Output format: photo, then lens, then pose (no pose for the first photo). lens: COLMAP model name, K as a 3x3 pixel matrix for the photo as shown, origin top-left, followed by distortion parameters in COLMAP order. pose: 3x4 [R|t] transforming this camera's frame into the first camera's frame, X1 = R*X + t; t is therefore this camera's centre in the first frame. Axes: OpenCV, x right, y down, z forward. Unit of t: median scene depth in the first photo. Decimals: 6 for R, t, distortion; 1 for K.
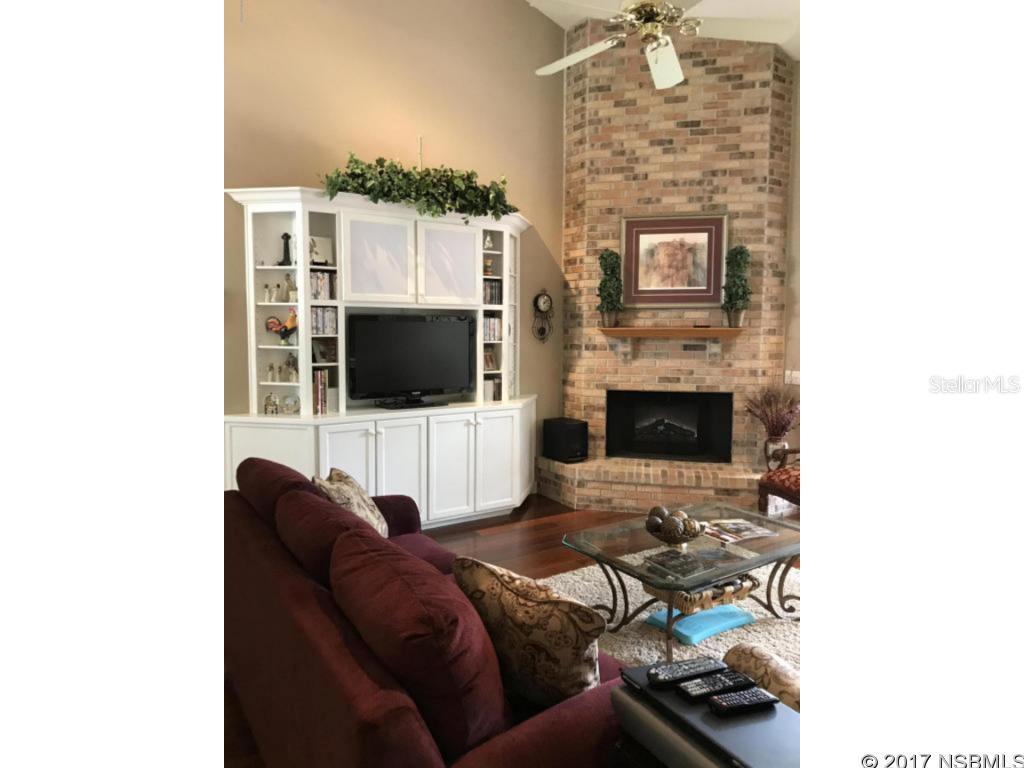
lens RADIAL K [[629.5, 0, 519.7], [0, 629.5, 379.8], [0, 0, 1]] dist [-0.000378, -0.001714]
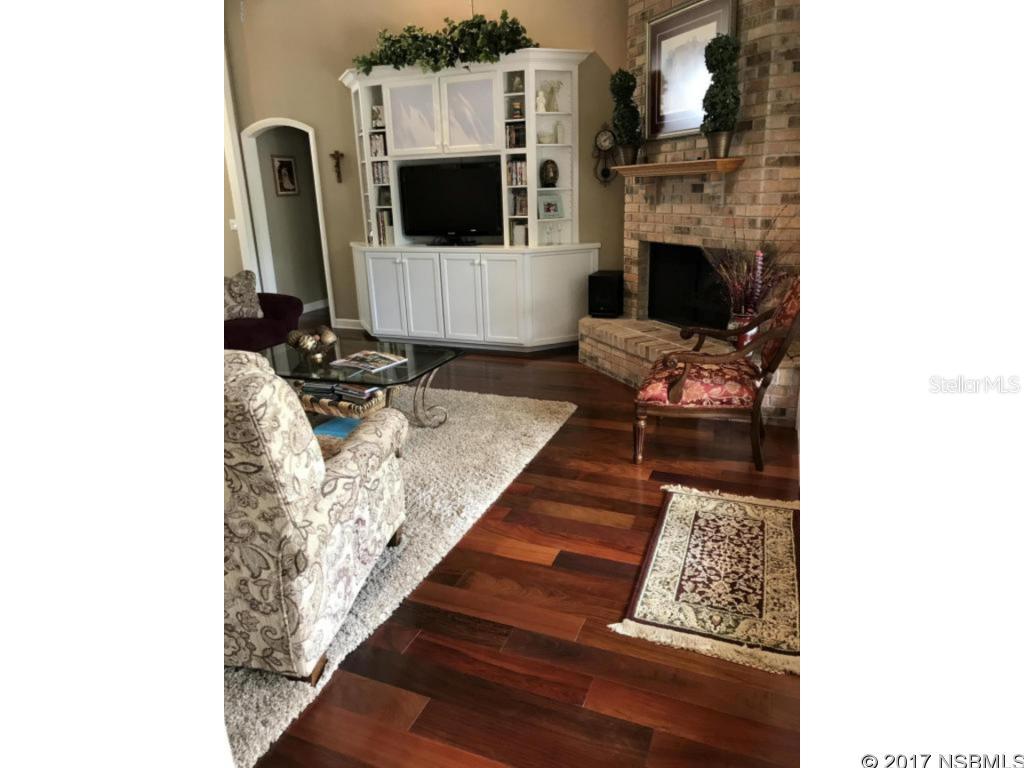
lens RADIAL K [[629.5, 0, 519.7], [0, 629.5, 379.8], [0, 0, 1]] dist [-0.000378, -0.001714]
pose [[0.571805, 0.219252, -0.790549, 0.860583], [-0.035839, 0.969382, 0.242927, -0.003313], [0.819606, -0.110575, 0.562155, 0.382769]]
